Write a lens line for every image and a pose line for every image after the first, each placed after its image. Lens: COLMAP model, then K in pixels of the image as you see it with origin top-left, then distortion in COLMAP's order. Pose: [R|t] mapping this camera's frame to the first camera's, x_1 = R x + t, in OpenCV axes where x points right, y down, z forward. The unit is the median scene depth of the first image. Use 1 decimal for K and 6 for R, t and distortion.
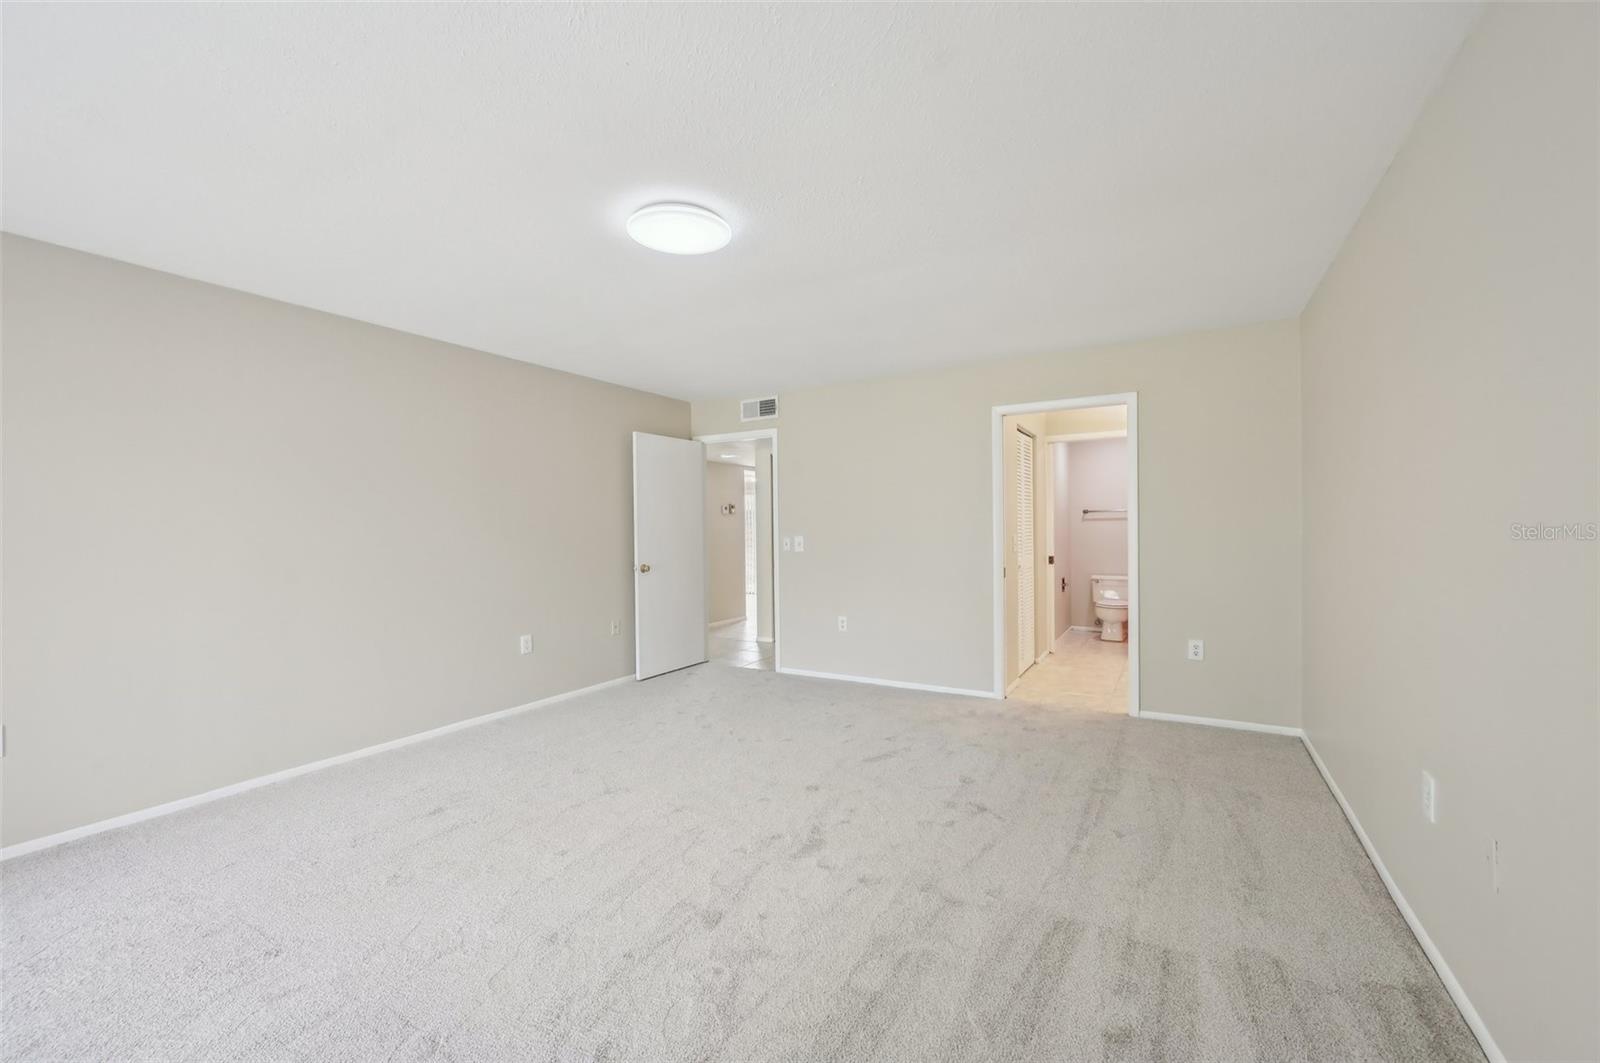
lens RADIAL K [[642.2, 0, 804.4], [0, 642.2, 528.8], [0, 0, 1]] dist [0.000385, -0.000430]
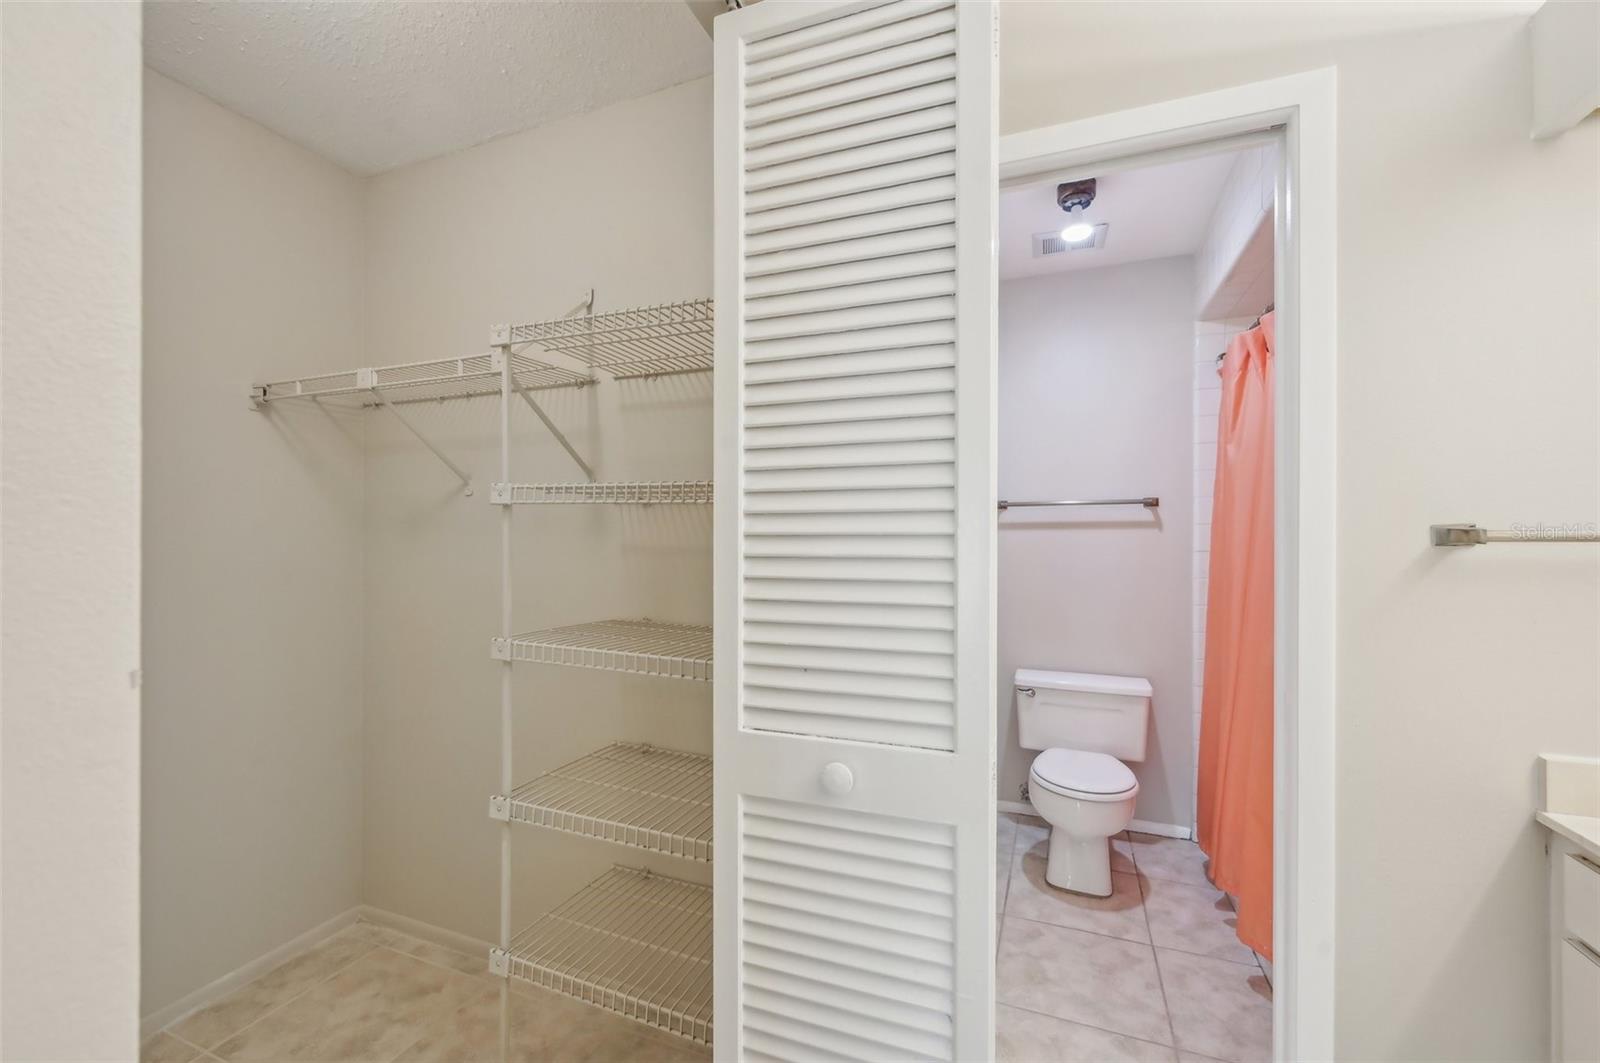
lens RADIAL K [[642.2, 0, 814.0], [0, 642.2, 539.3], [0, 0, 1]] dist [0.000385, -0.000430]
pose [[0.986570, 0.008612, 0.163109, 0.359398], [-0.009002, 0.999958, 0.001656, -0.007762], [-0.163088, -0.003103, 0.986607, 0.866816]]
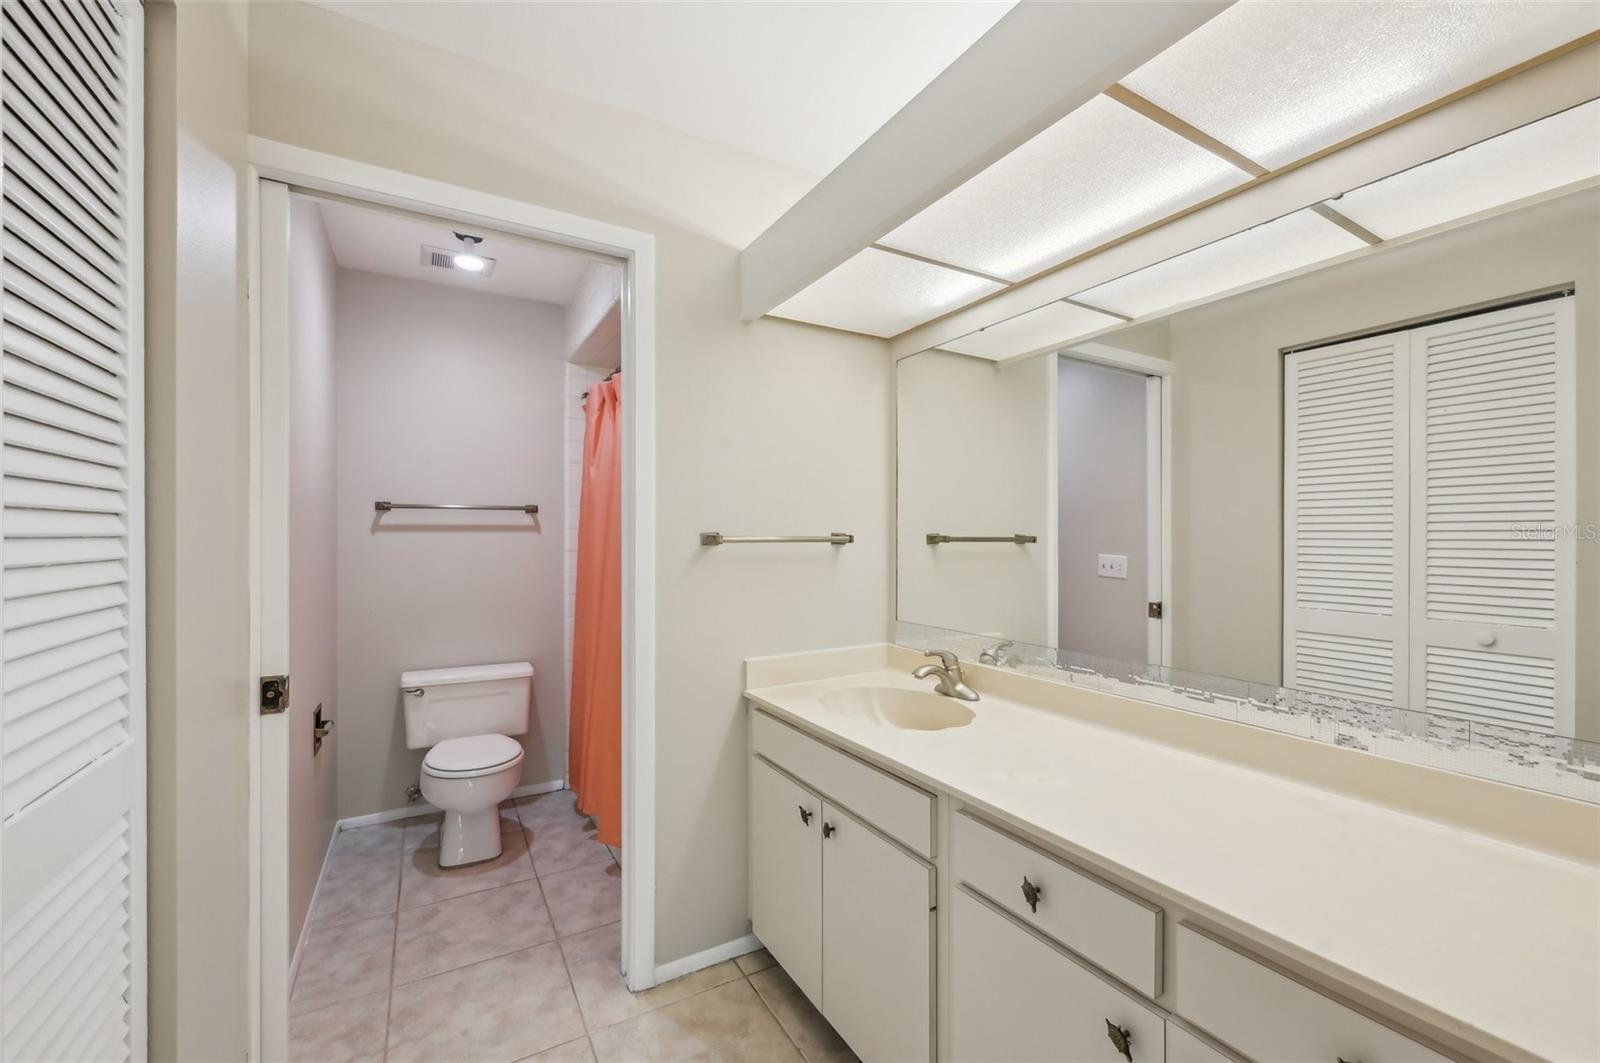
lens RADIAL K [[642.2, 0, 797.1], [0, 642.2, 538.7], [0, 0, 1]] dist [0.000385, -0.000430]
pose [[0.494212, 0.008458, 0.869300, 0.314687], [-0.004093, 0.999964, -0.007402, -0.008235], [-0.869332, 0.000100, 0.494229, 0.822603]]
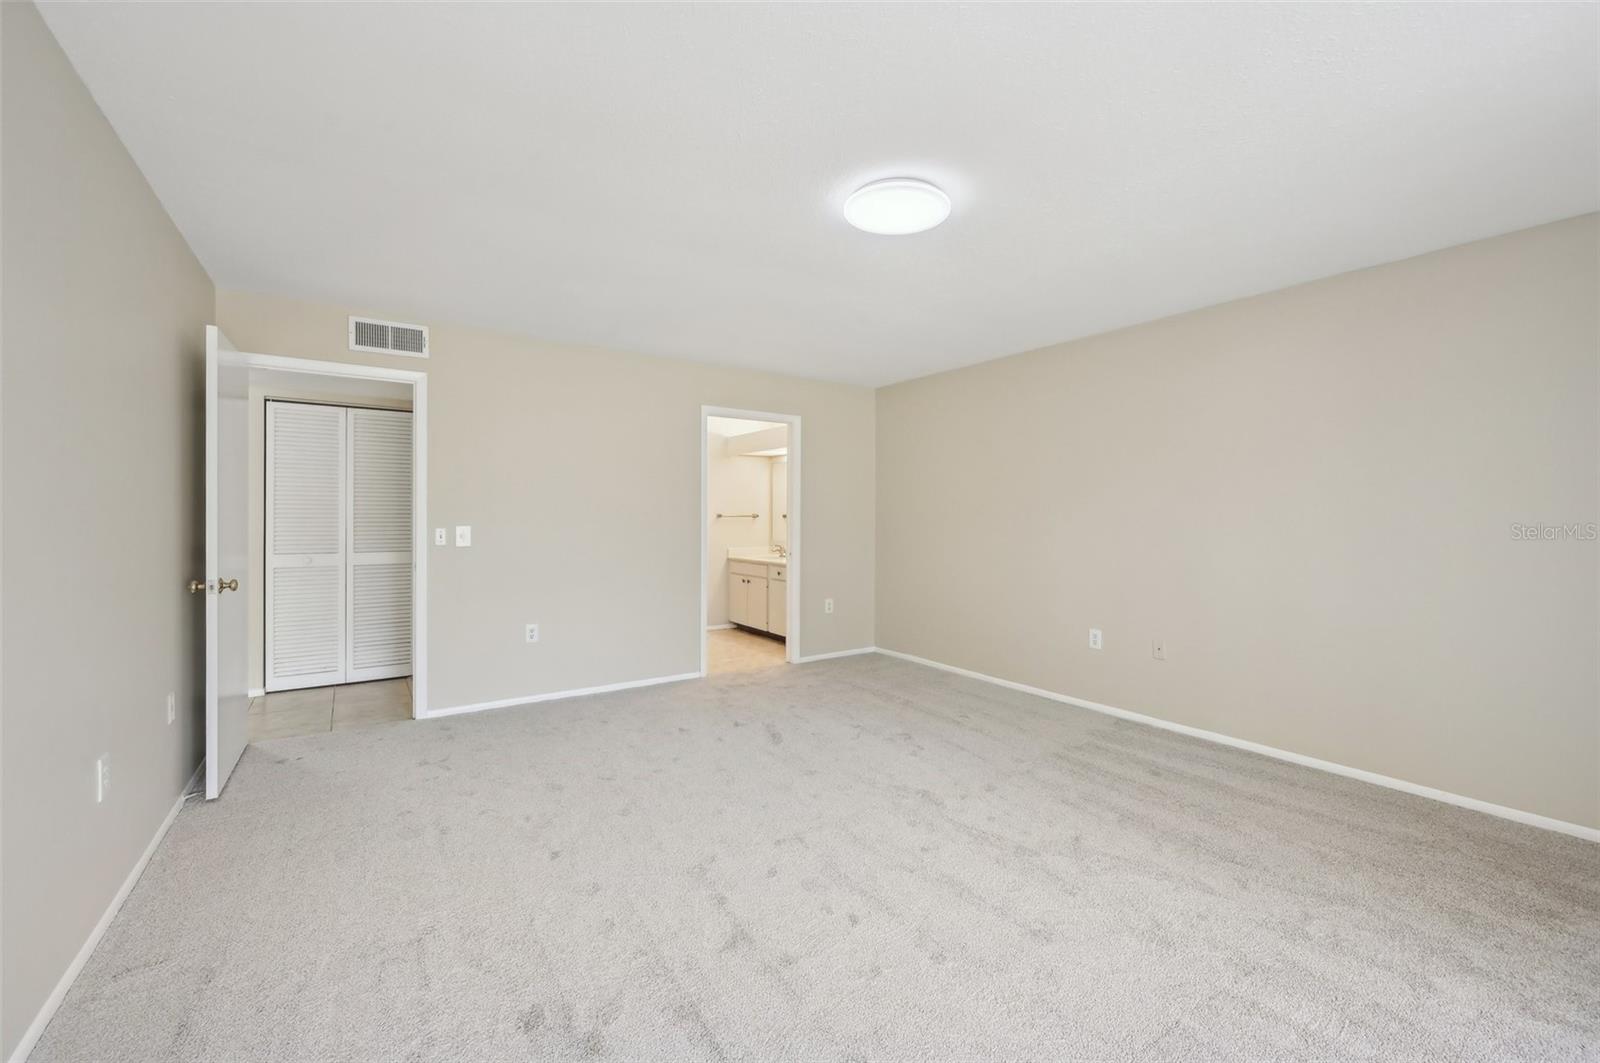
lens RADIAL K [[642.2, 0, 806.9], [0, 642.2, 522.2], [0, 0, 1]] dist [0.000385, -0.000430]
pose [[0.426677, 0.008216, 0.904367, -0.503679], [-0.006778, 0.999960, -0.005887, 0.009031], [-0.904379, -0.003618, 0.426716, 0.320709]]
